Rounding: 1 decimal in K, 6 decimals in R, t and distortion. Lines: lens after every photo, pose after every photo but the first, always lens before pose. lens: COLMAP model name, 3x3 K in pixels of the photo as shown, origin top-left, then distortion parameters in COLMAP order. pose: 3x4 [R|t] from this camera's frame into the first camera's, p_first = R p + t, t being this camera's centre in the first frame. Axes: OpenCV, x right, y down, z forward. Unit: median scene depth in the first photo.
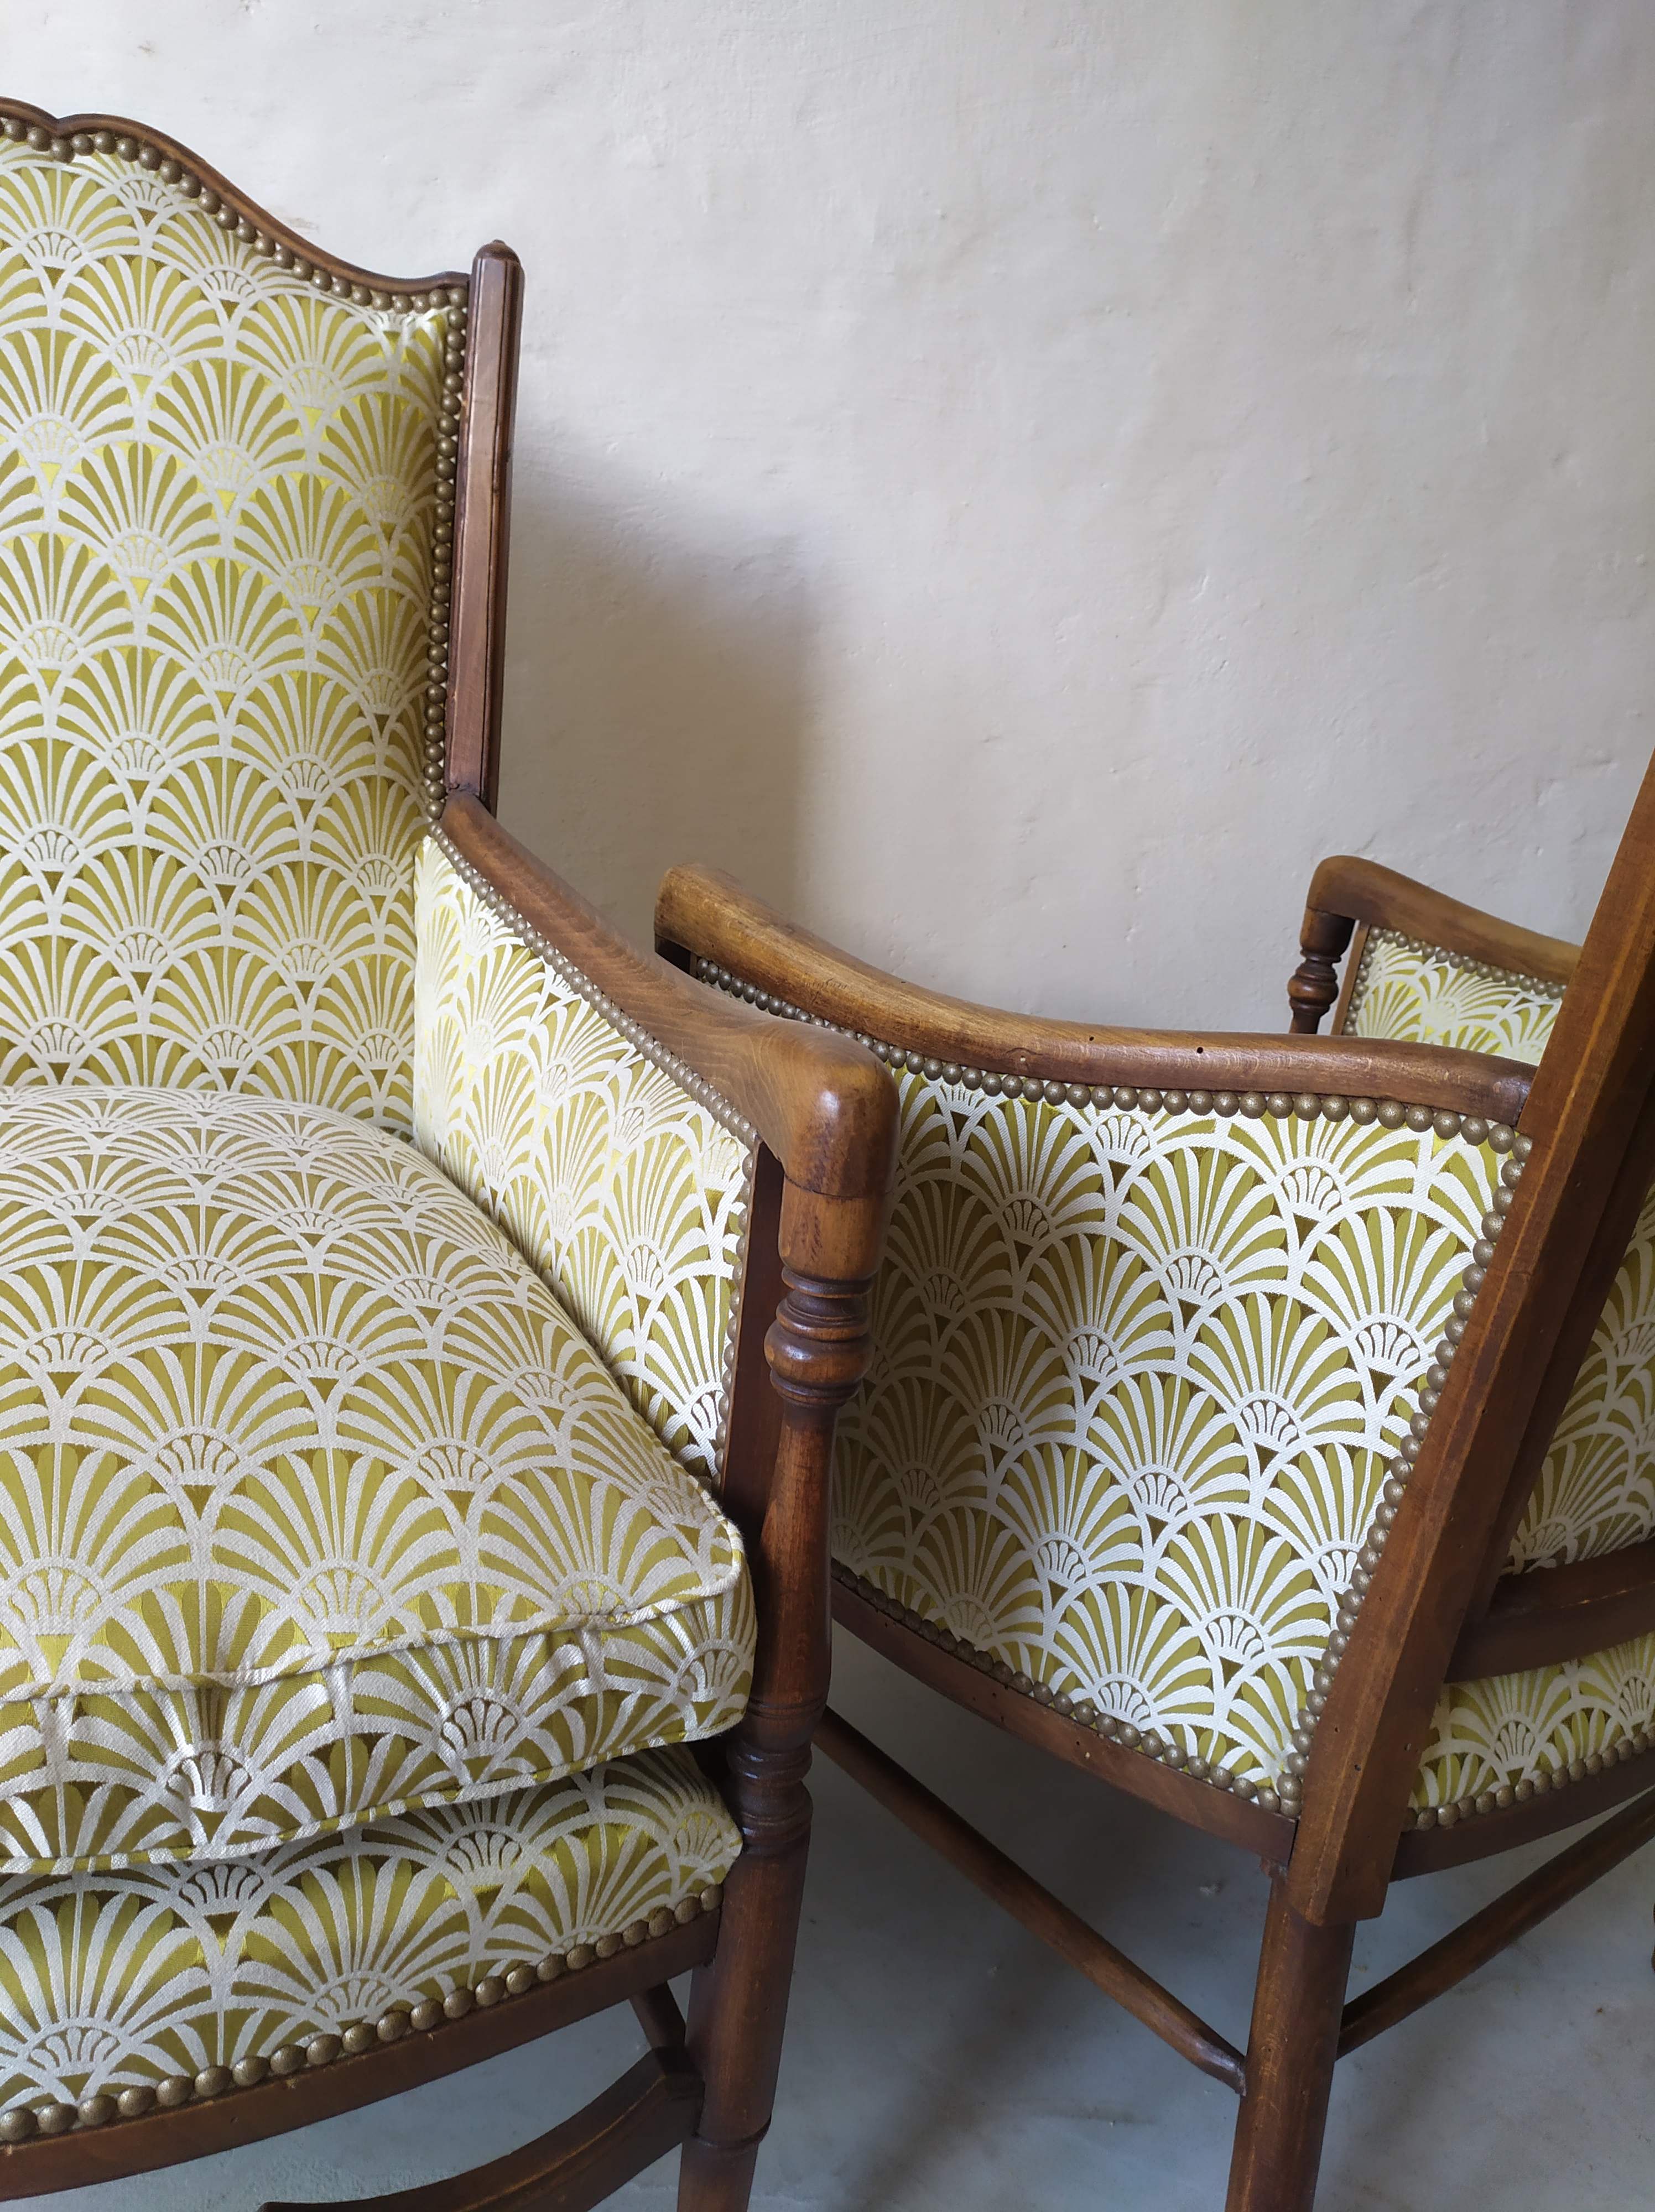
lens RADIAL K [[1659.6, 0, 842.3], [0, 1659.6, 1104.7], [0, 0, 1]] dist [0.090625, -0.130925]
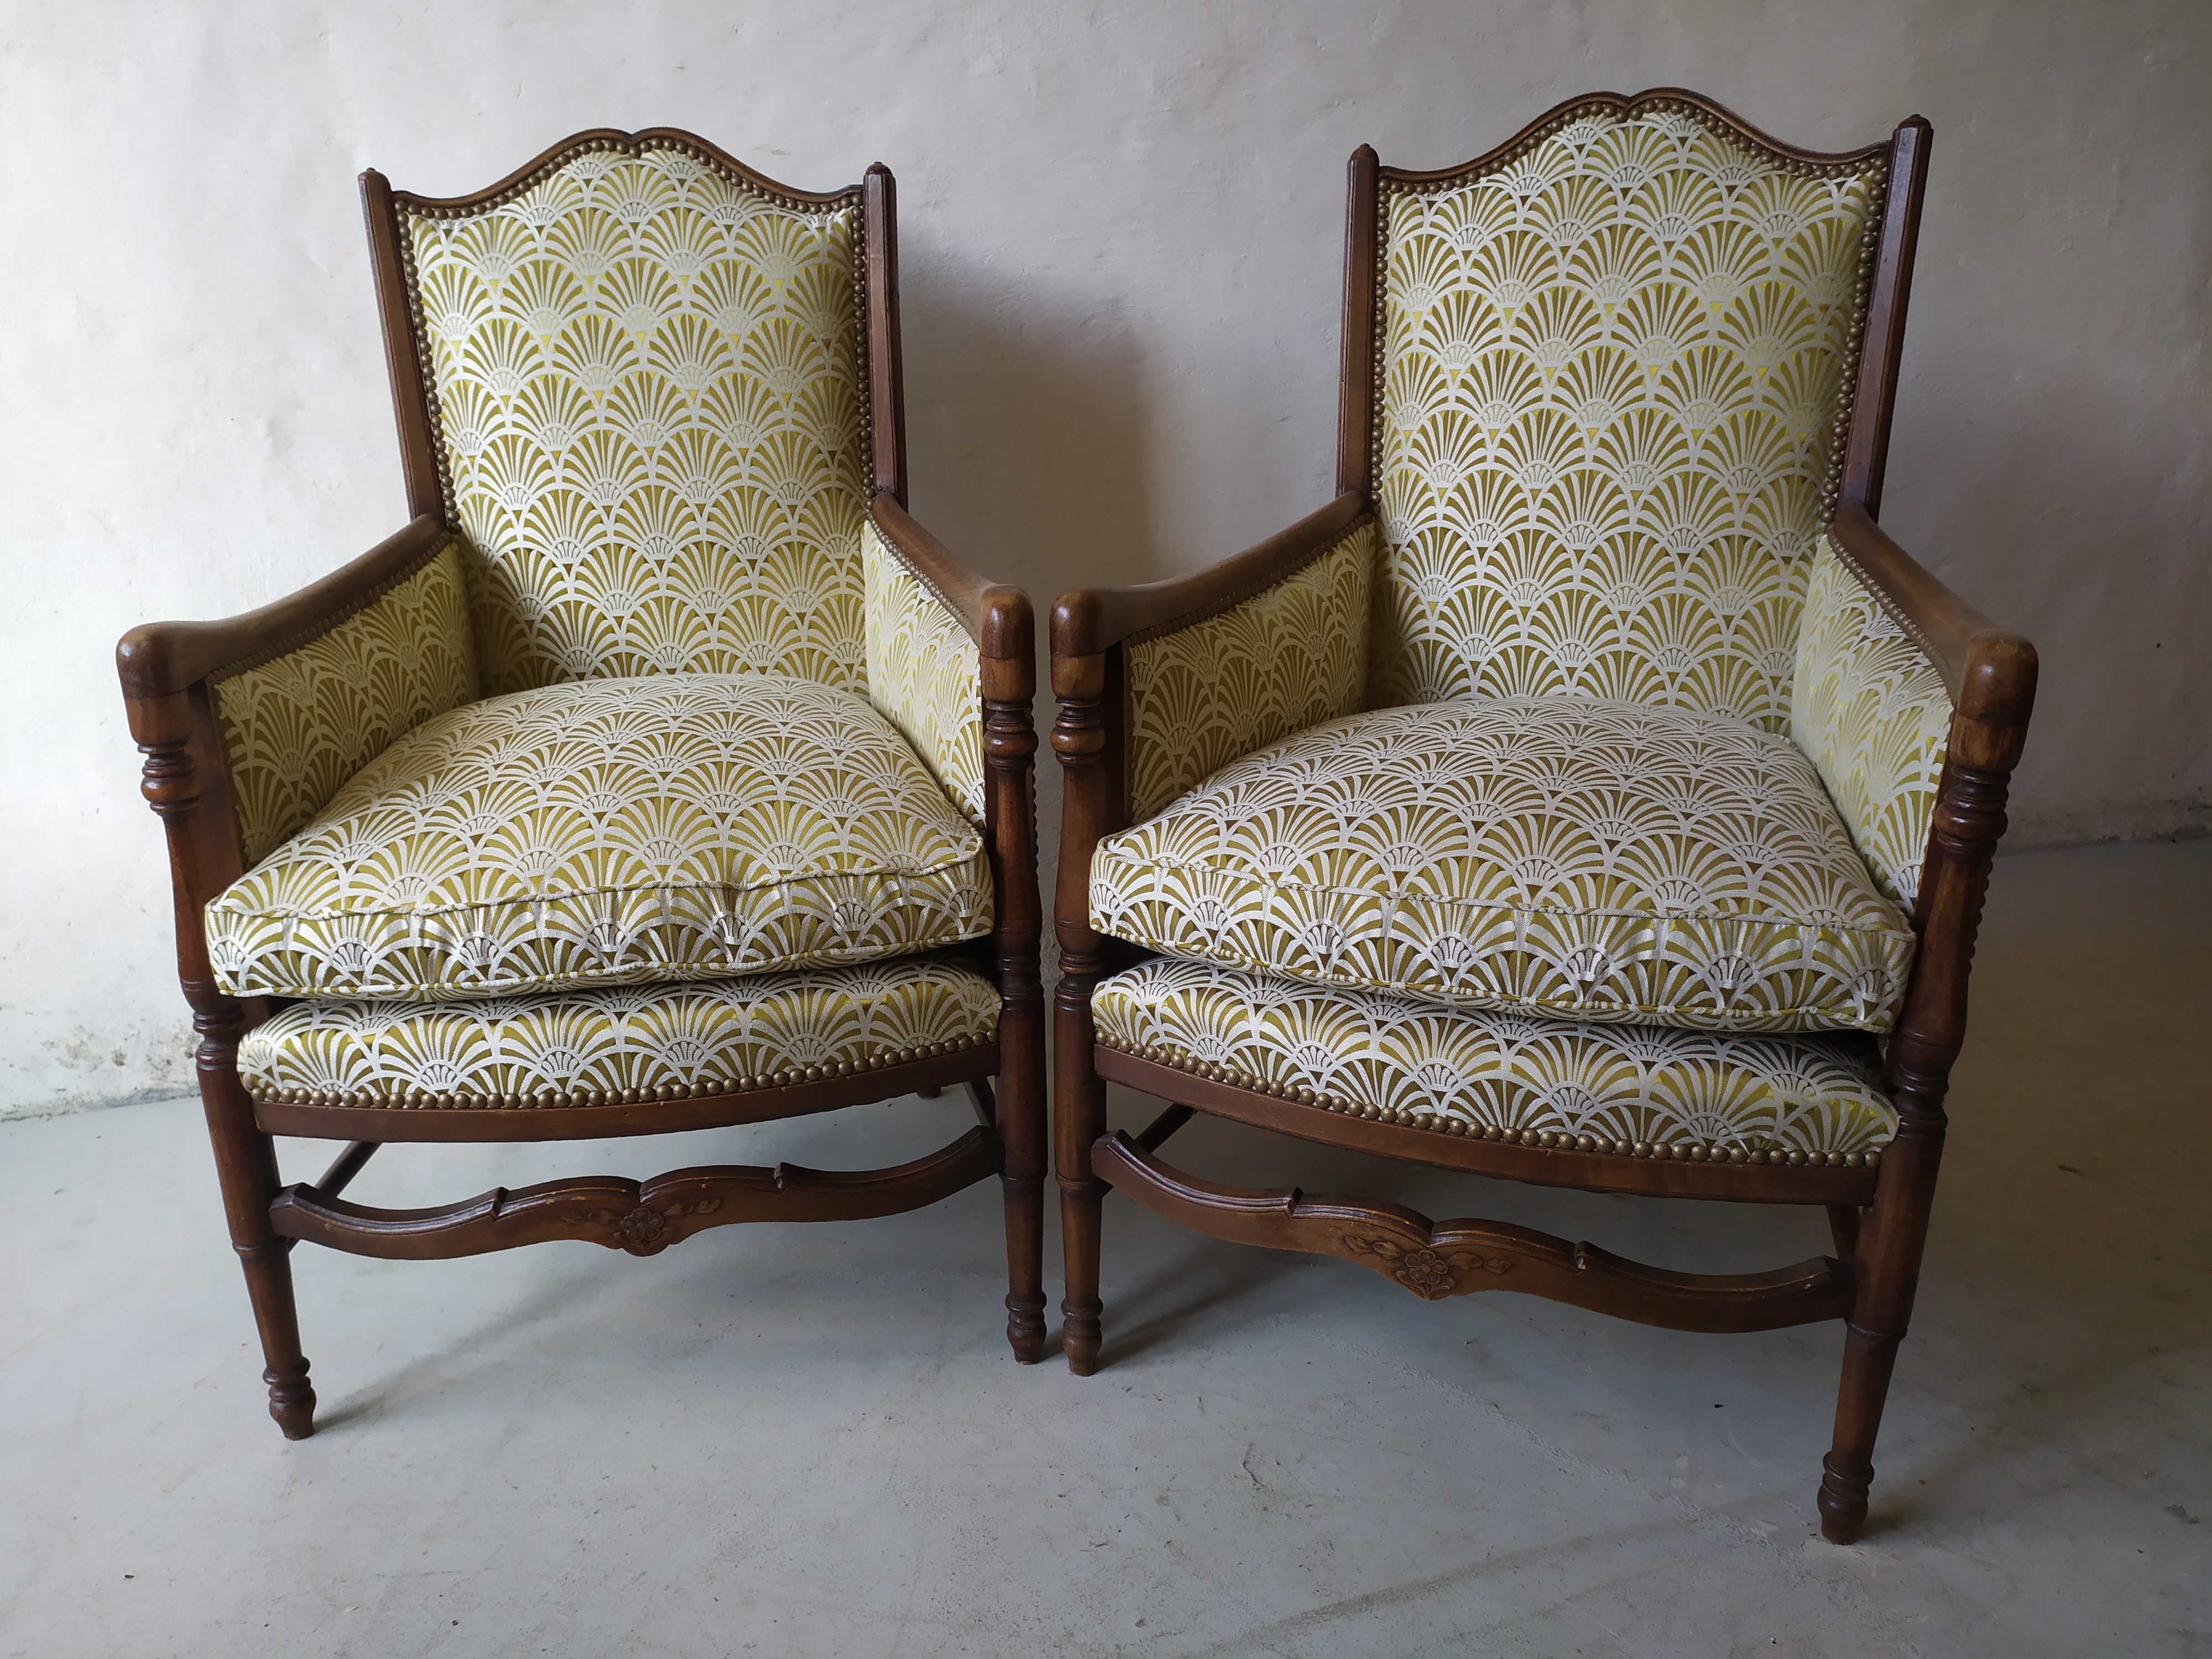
lens RADIAL K [[1653.3, 0, 1107.7], [0, 1653.3, 814.4], [0, 0, 1]] dist [0.054767, -0.044112]
pose [[0.974425, -0.067313, -0.214396, 0.410637], [0.068258, 0.997663, -0.003005, 0.195575], [0.214097, -0.011706, 0.976742, -0.722964]]
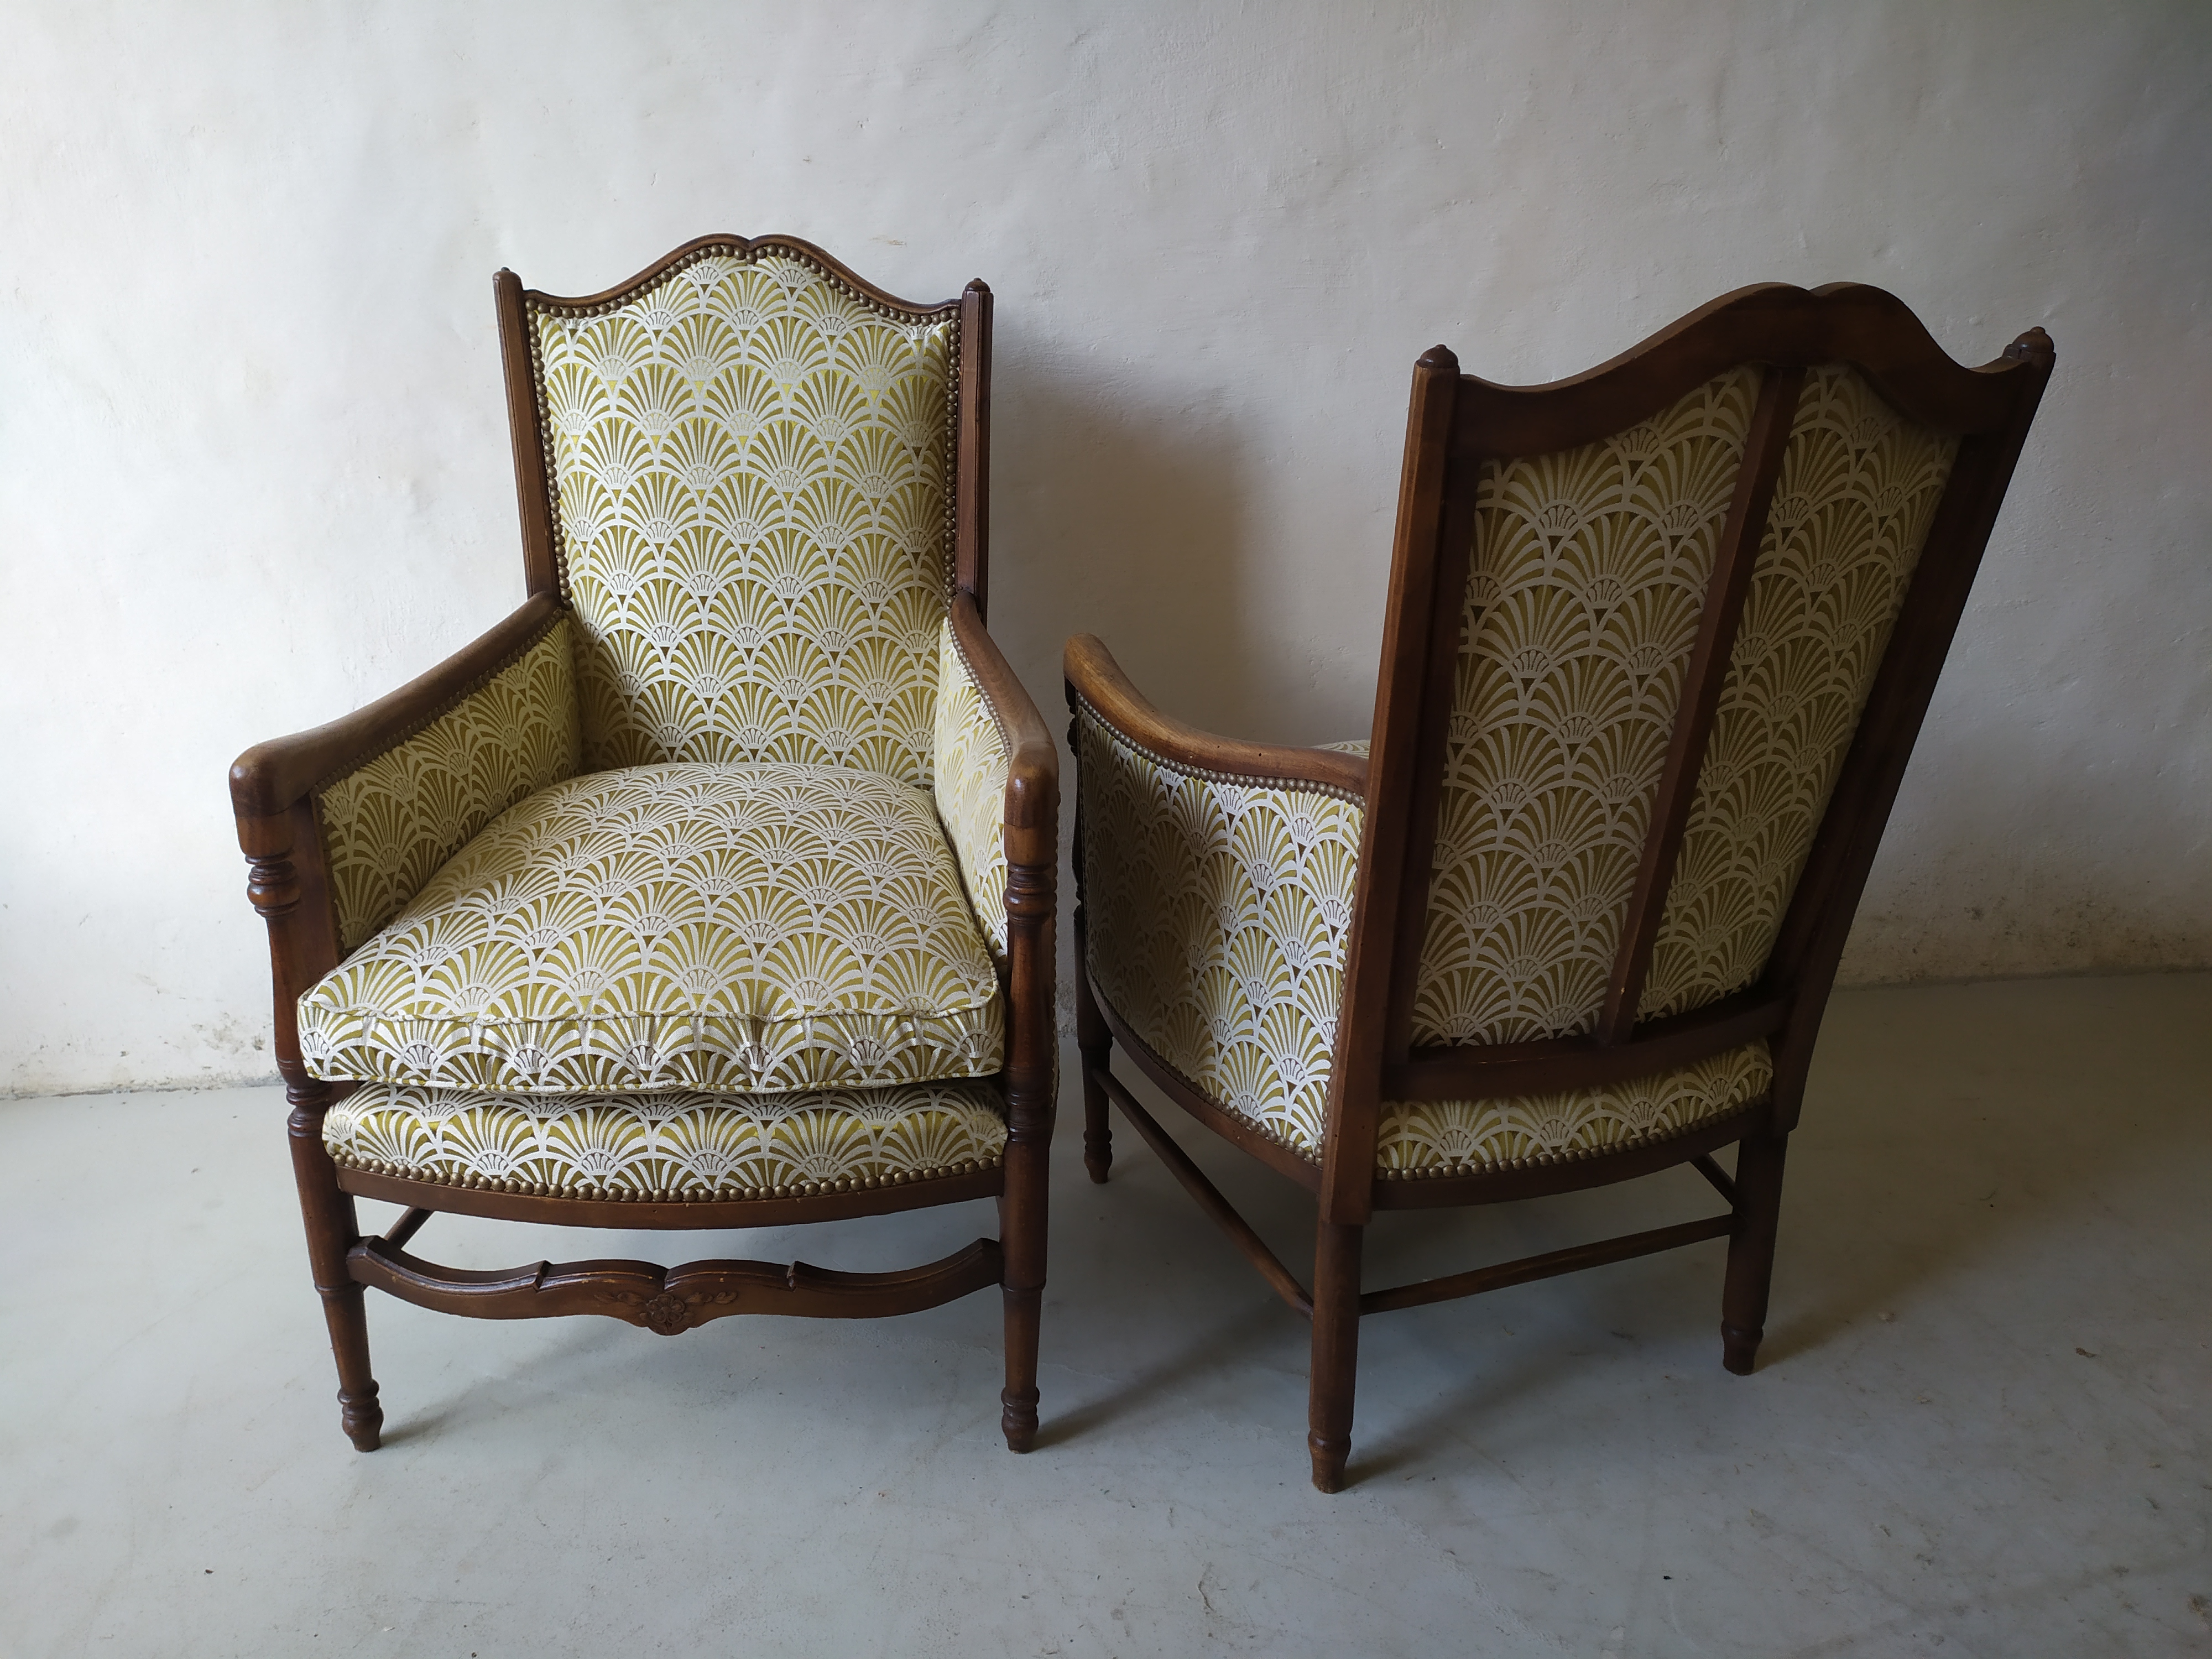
lens RADIAL K [[1653.3, 0, 1107.7], [0, 1653.3, 814.4], [0, 0, 1]] dist [0.054767, -0.044112]
pose [[0.949927, 0.019894, -0.311837, 0.582661], [-0.005956, 0.998943, 0.045584, -0.045453], [0.312415, -0.041444, 0.949041, -0.760778]]
